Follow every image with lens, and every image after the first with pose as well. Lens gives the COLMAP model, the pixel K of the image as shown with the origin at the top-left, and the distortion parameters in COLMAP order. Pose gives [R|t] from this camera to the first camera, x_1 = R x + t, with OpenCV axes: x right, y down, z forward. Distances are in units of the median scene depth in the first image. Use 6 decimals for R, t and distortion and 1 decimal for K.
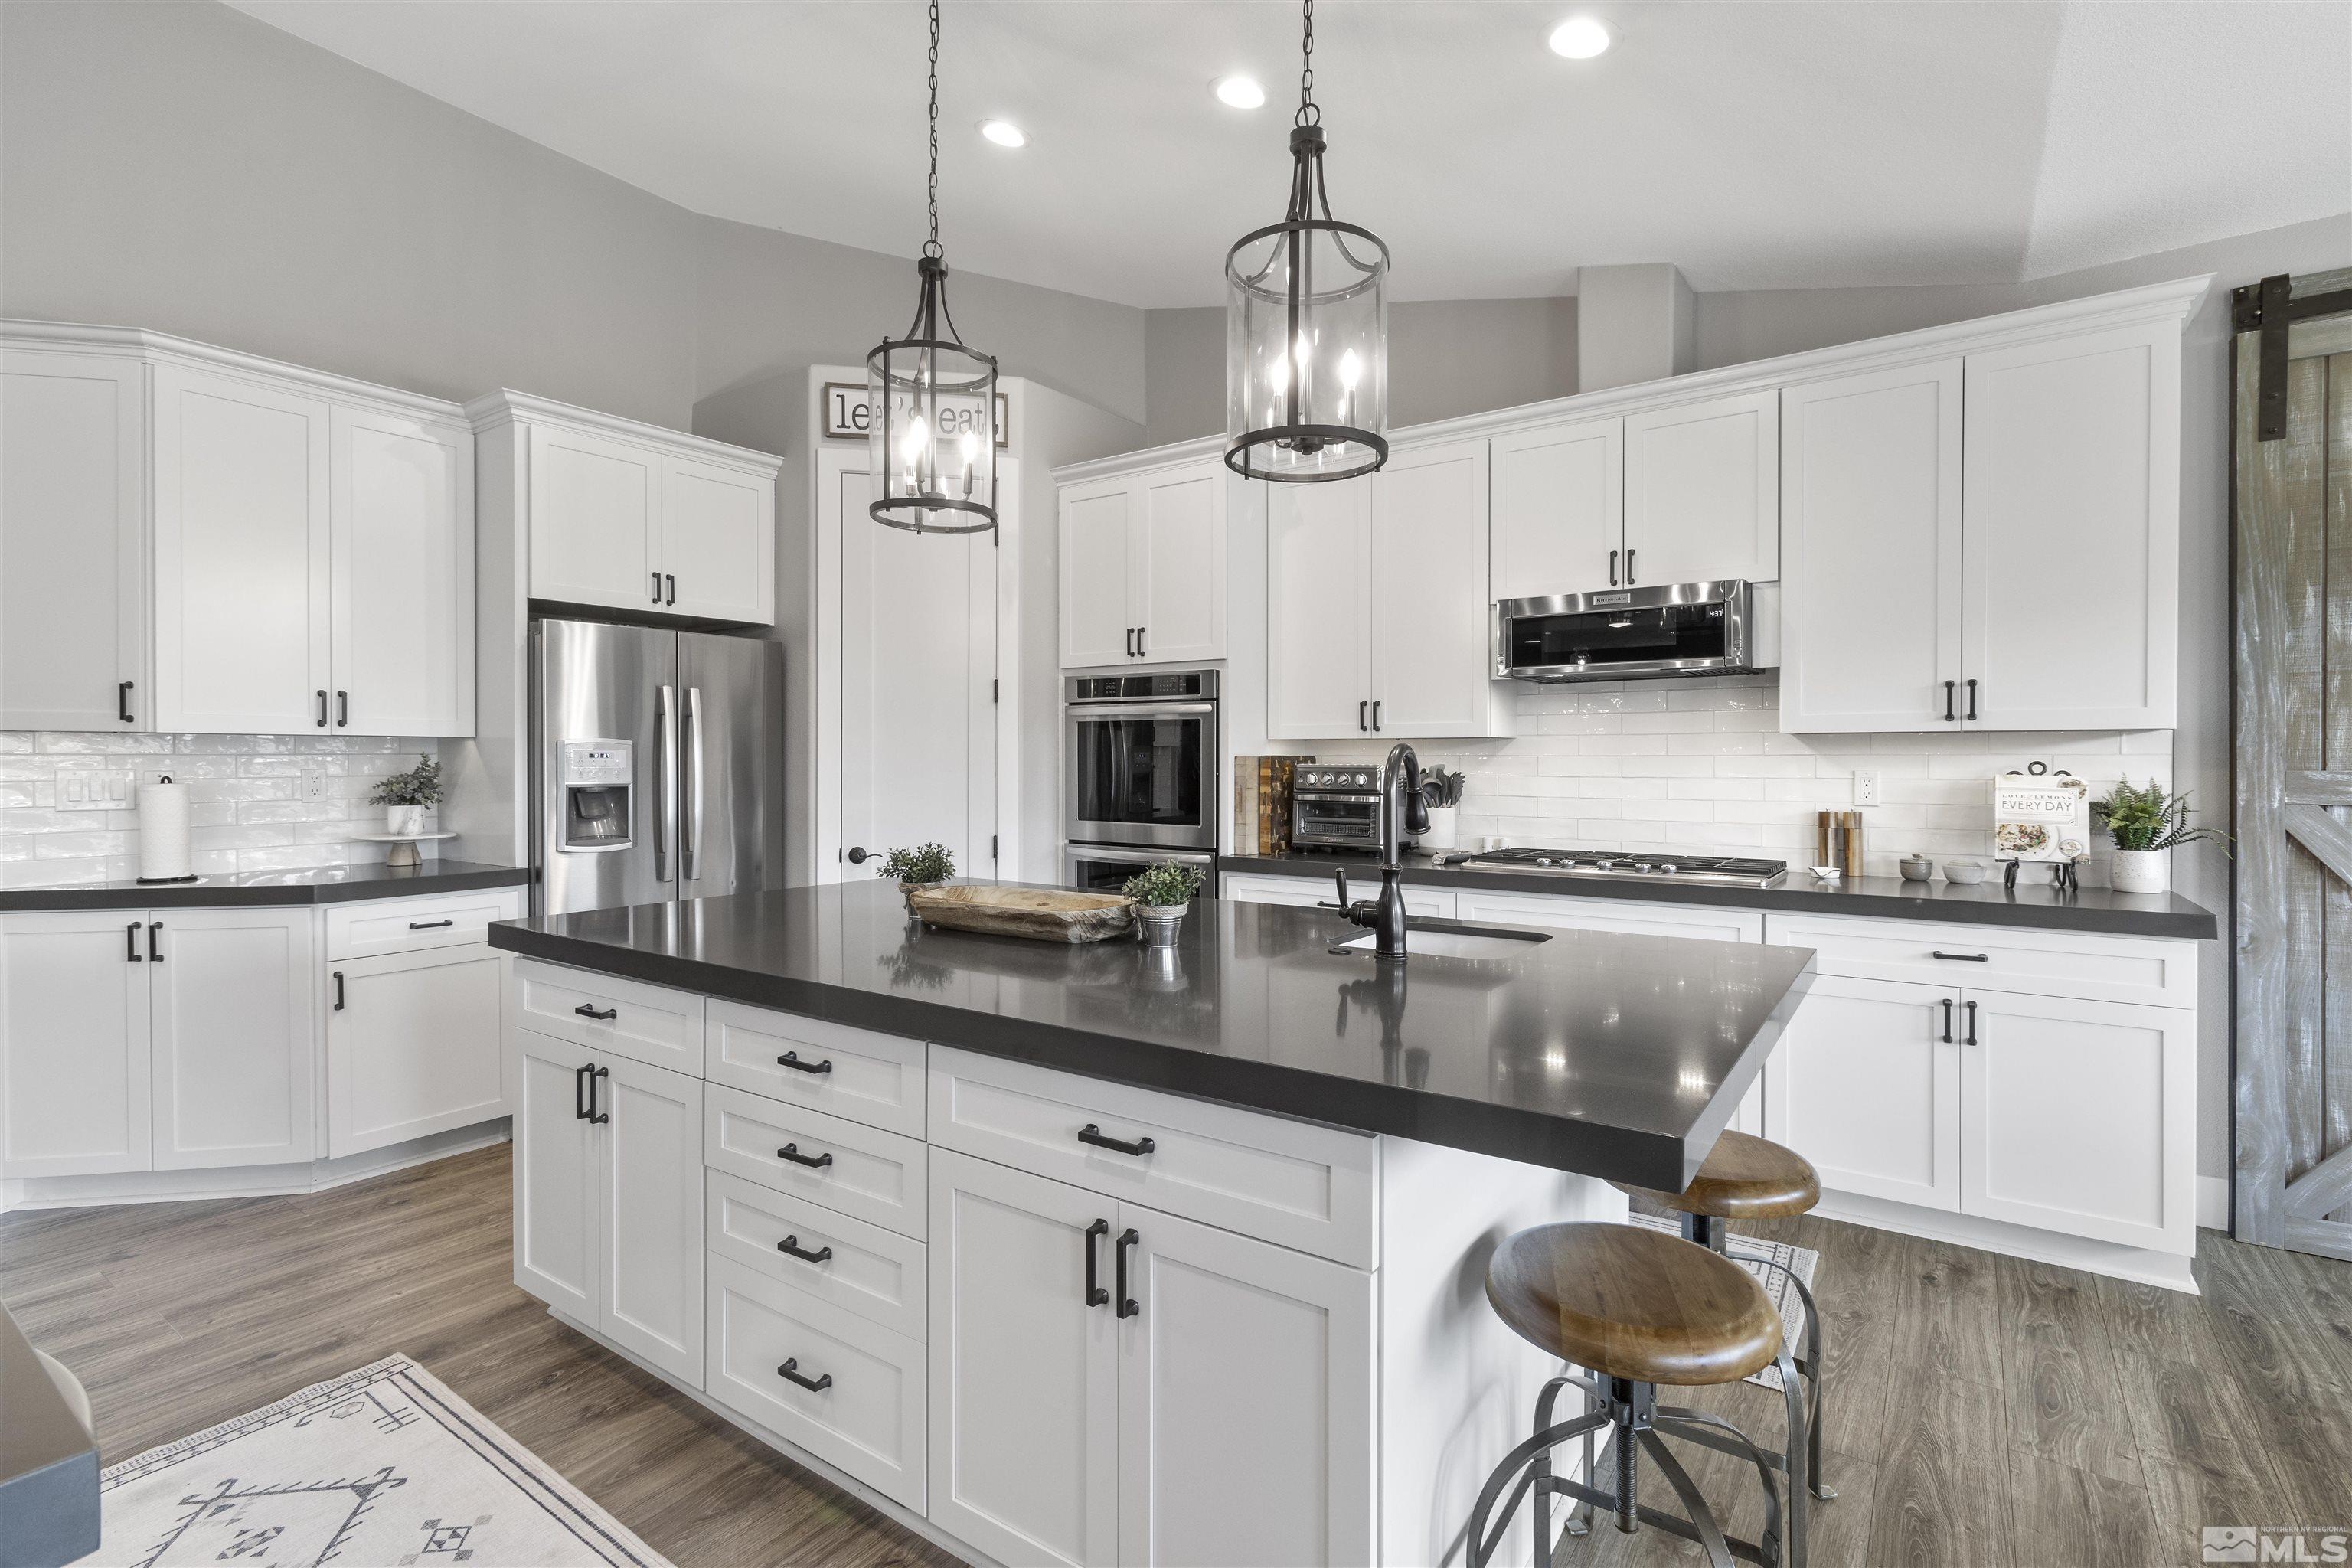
lens RADIAL K [[1103.1, 0, 1173.9], [0, 1103.1, 772.2], [0, 0, 1]] dist [0.006767, -0.000897]
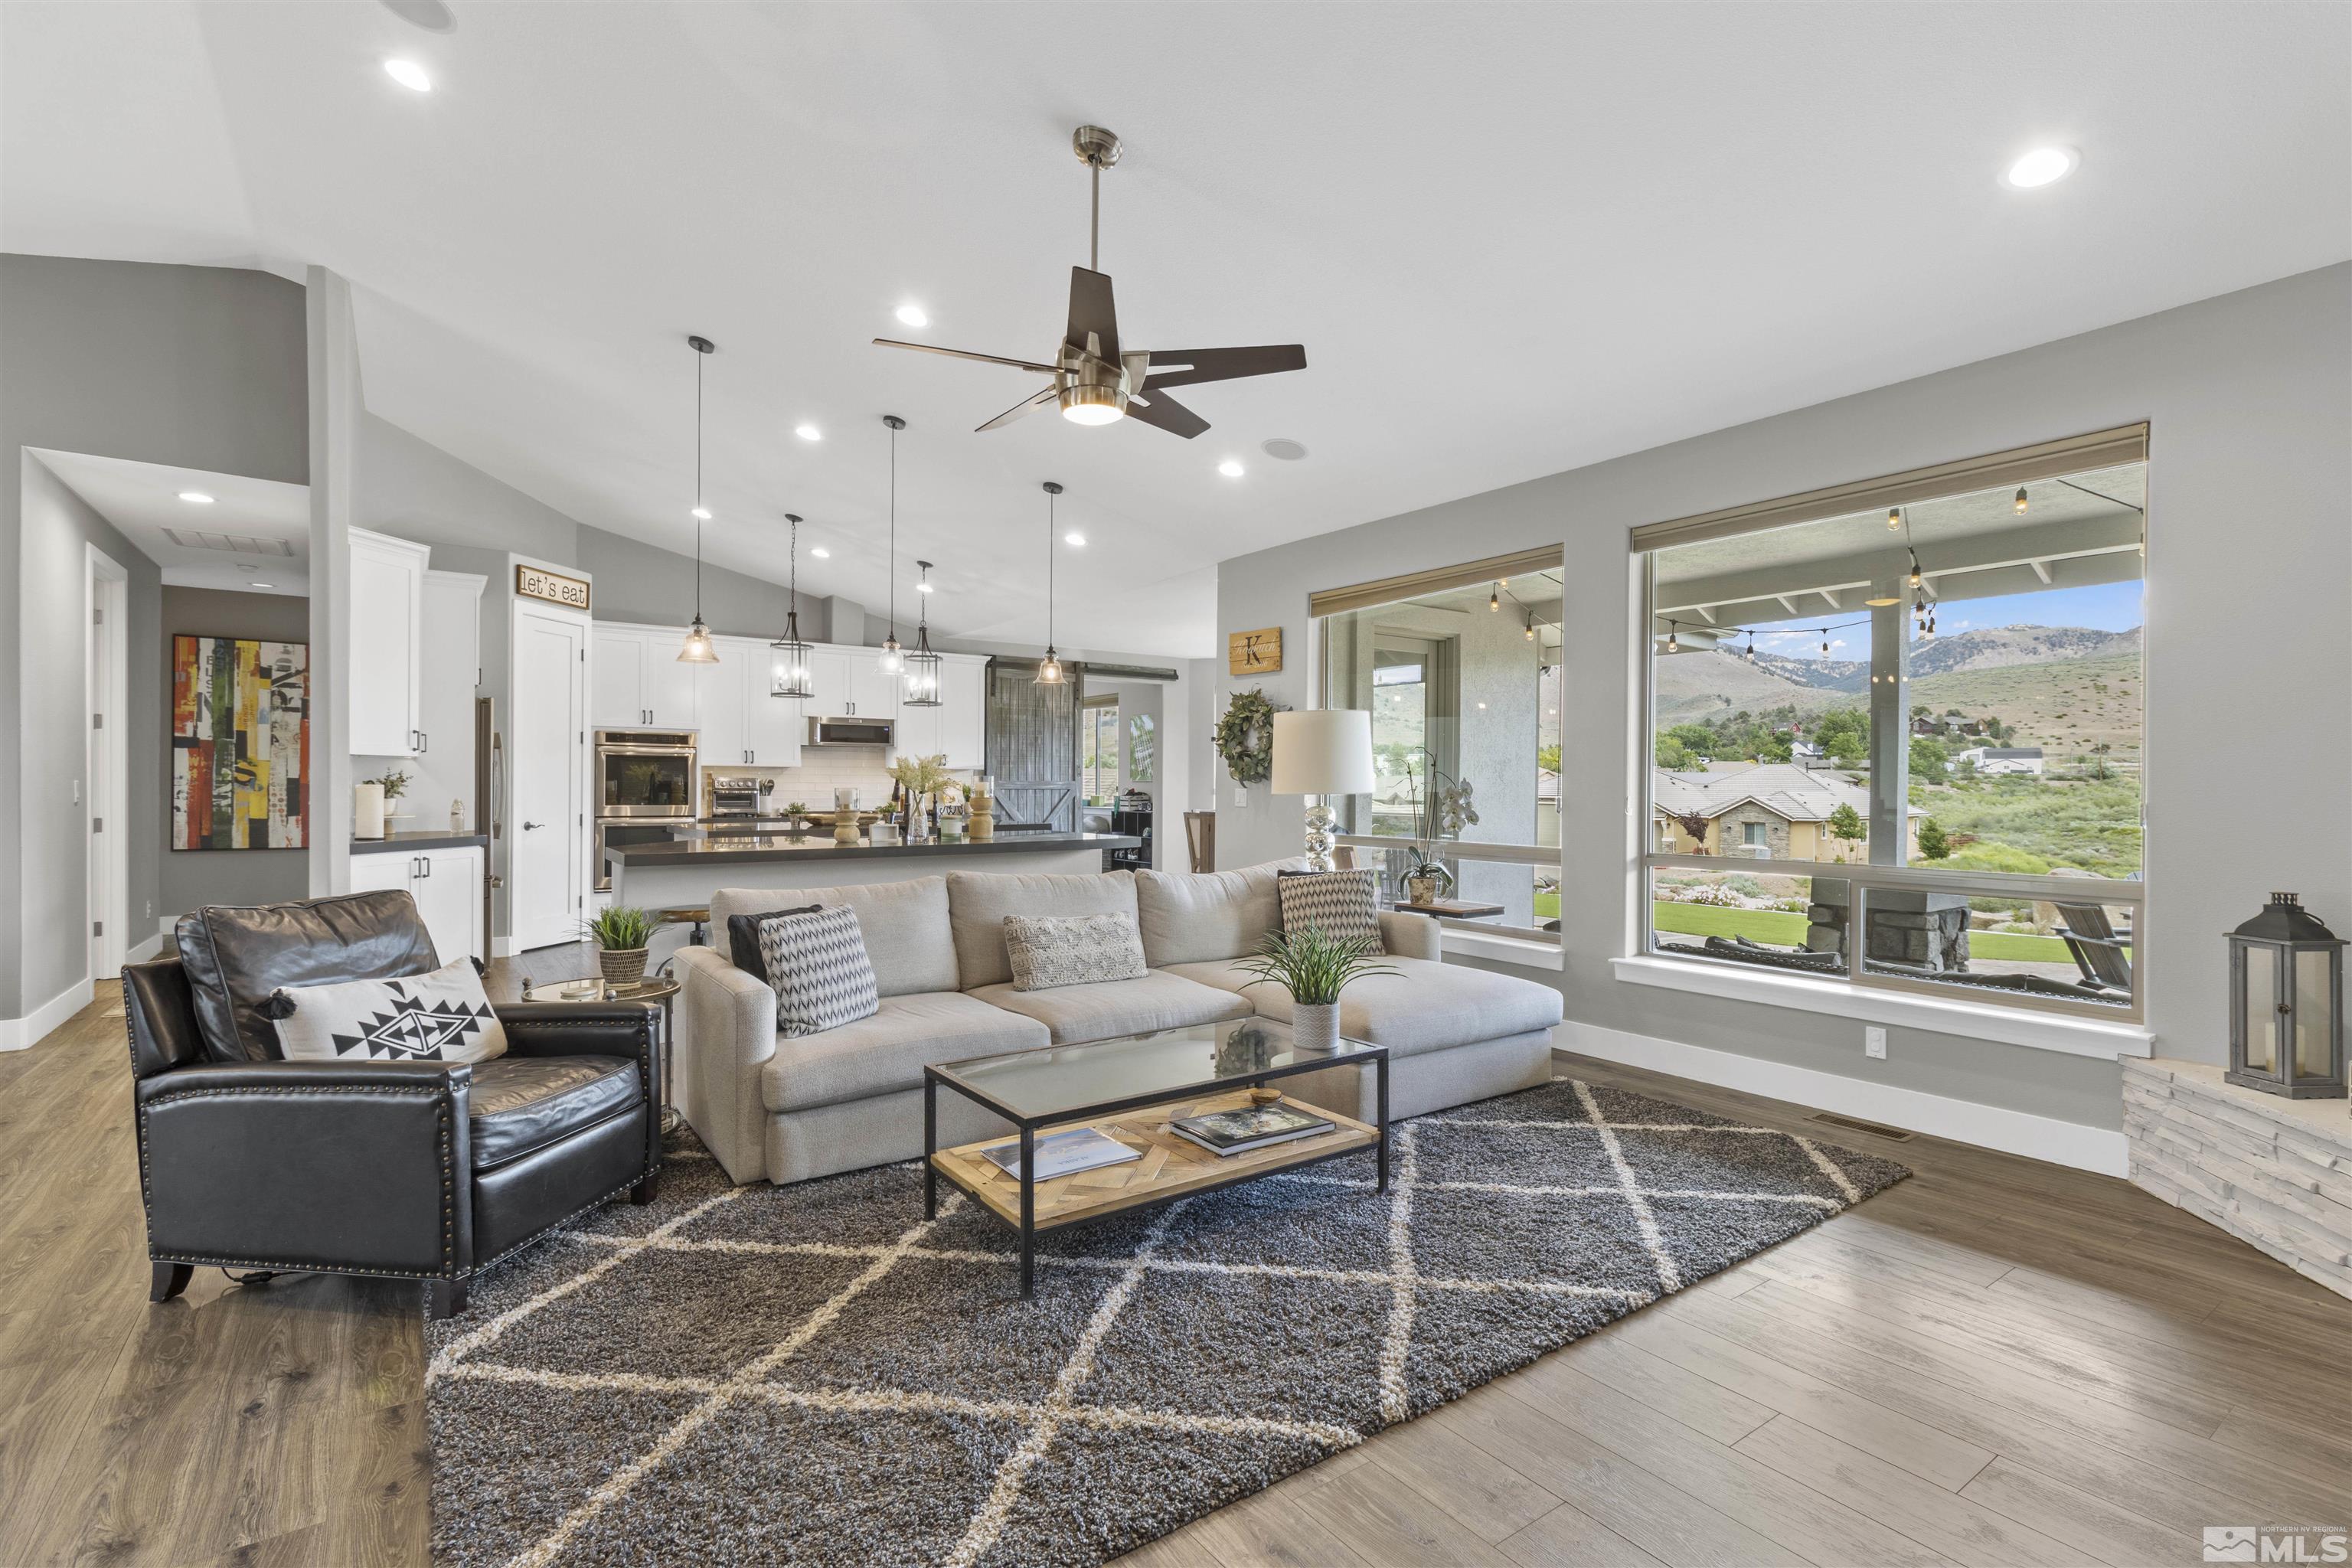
lens RADIAL K [[1103.1, 0, 1193.9], [0, 1103.1, 793.6], [0, 0, 1]] dist [0.006767, -0.000897]
pose [[0.316687, -0.009180, 0.948486, -1.763253], [0.001593, 0.999957, 0.009146, 0.007814], [-0.948529, -0.001385, 0.316688, -0.648139]]
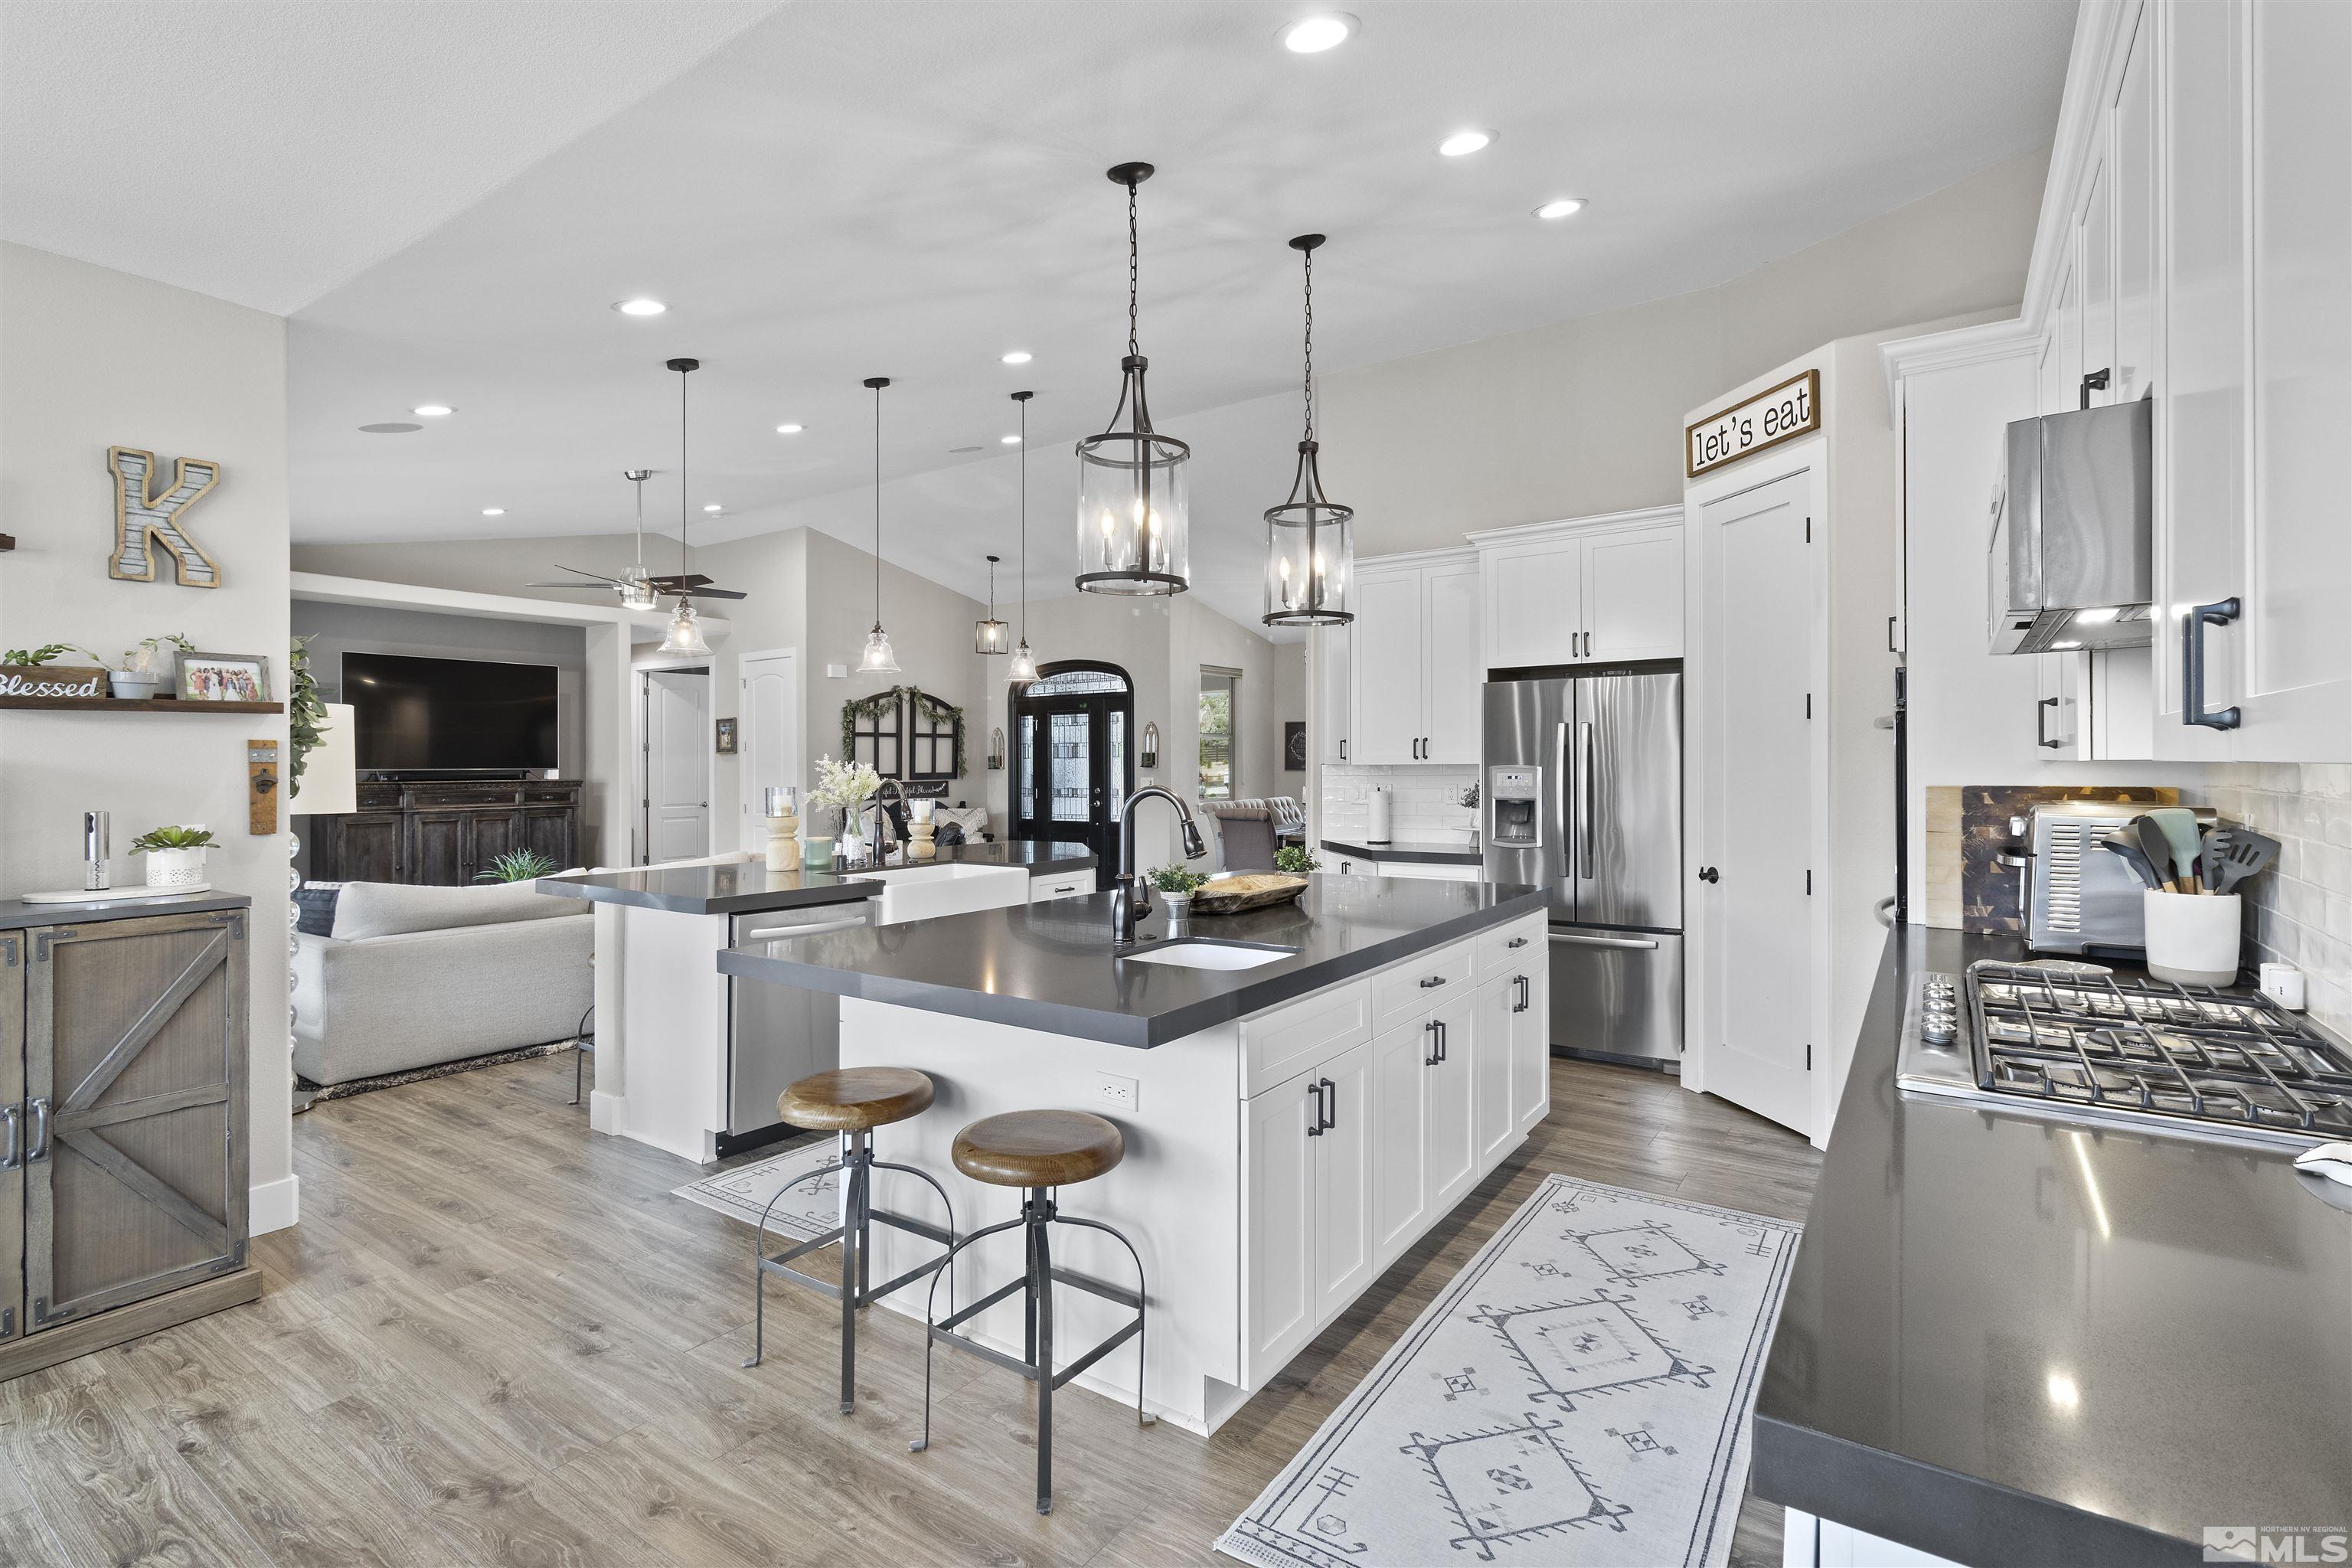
lens RADIAL K [[1103.1, 0, 1170.0], [0, 1103.1, 772.1], [0, 0, 1]] dist [0.006767, -0.000897]
pose [[0.003793, 0.005335, -0.999979, 0.773811], [-0.001779, 0.999984, 0.005328, -0.025638], [0.999991, 0.001758, 0.003803, 0.513627]]
